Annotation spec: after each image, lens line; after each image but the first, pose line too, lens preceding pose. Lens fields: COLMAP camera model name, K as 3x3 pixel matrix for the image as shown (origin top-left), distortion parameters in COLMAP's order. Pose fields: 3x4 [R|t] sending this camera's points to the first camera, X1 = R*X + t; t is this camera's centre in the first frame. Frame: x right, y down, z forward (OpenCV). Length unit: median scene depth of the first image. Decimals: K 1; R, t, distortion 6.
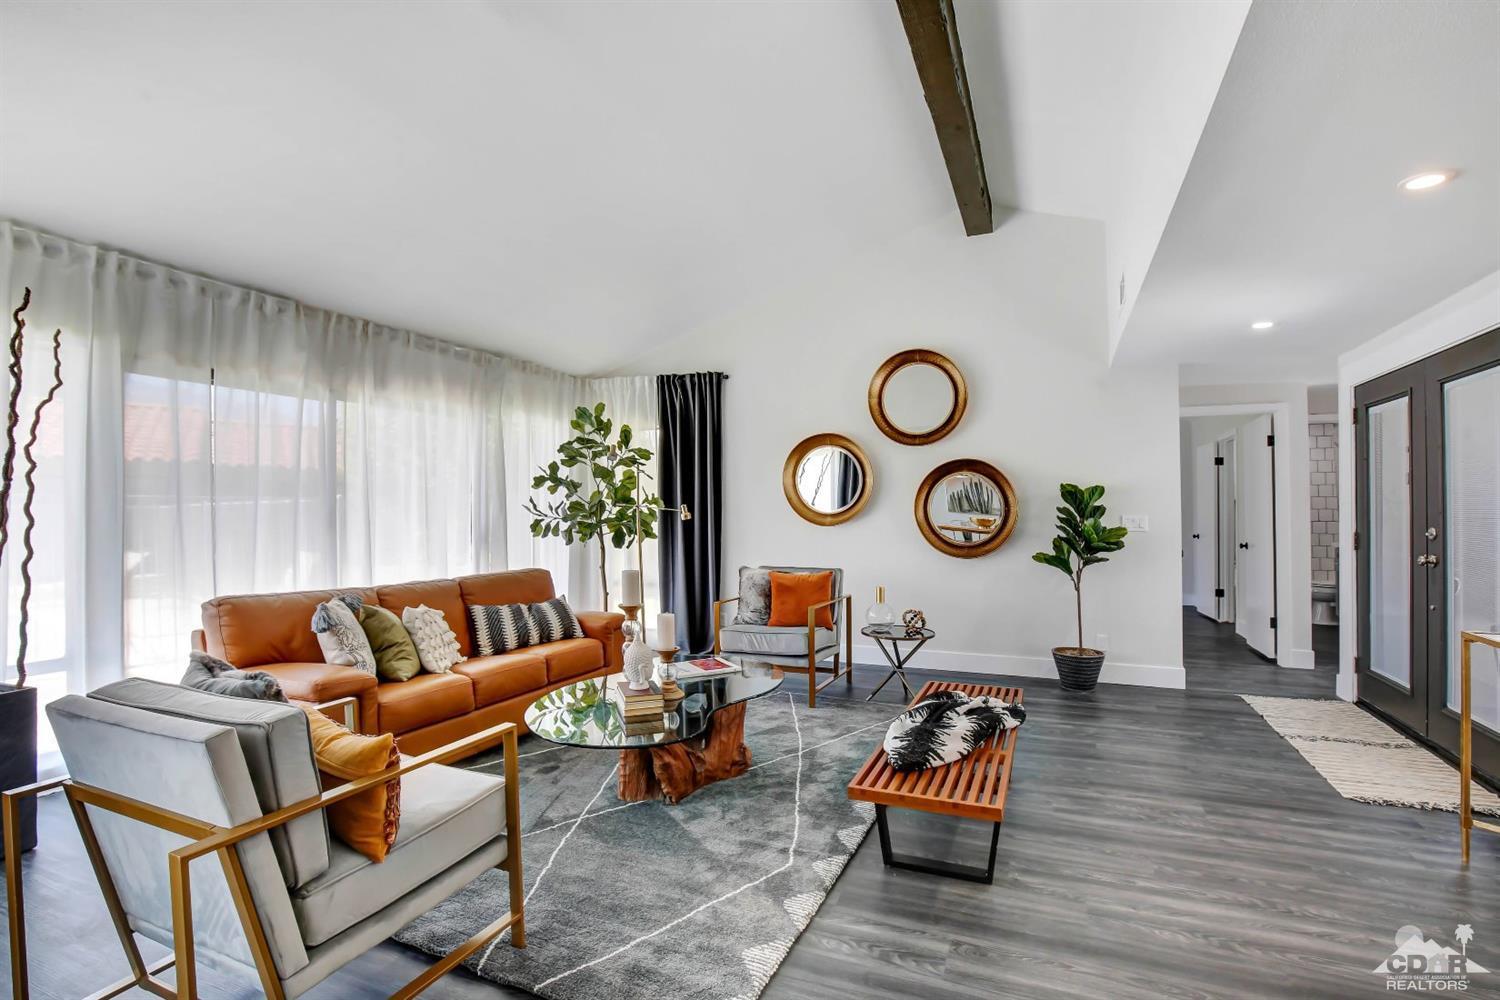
lens RADIAL K [[713.8, 0, 753.1], [0, 713.8, 510.1], [0, 0, 1]] dist [-0.028211, -0.000929]
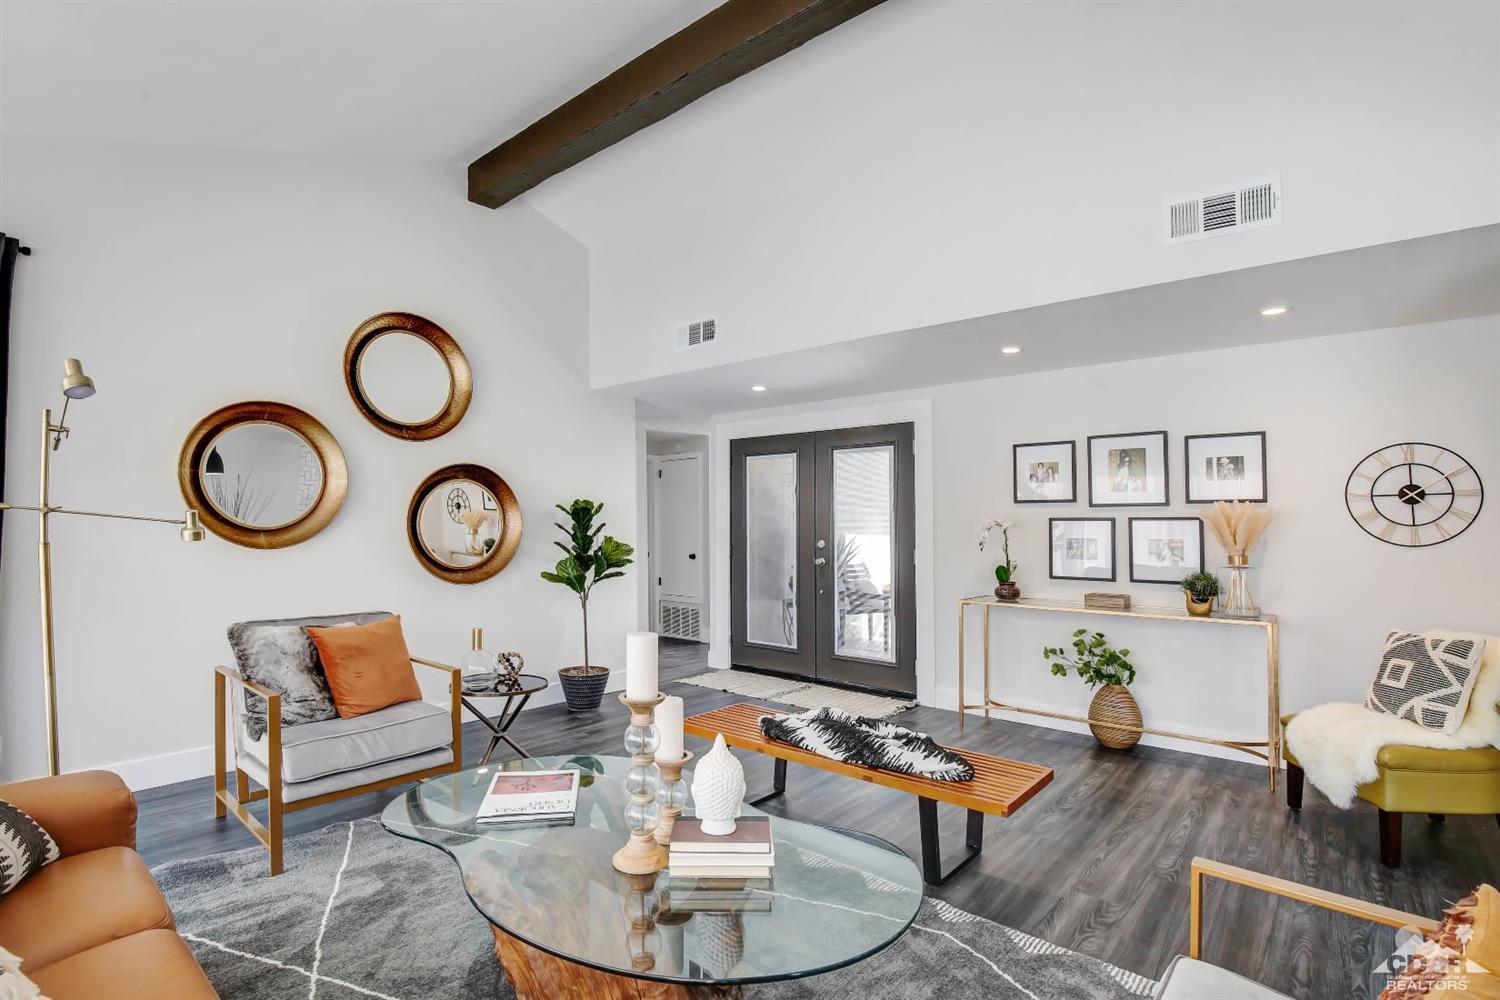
lens RADIAL K [[713.8, 0, 753.5], [0, 713.8, 505.3], [0, 0, 1]] dist [-0.028211, -0.000929]
pose [[0.295746, 0.034306, 0.954650, -0.429617], [-0.011806, 0.999410, -0.032257, -0.000726], [-0.955194, -0.001730, 0.295976, 0.478436]]
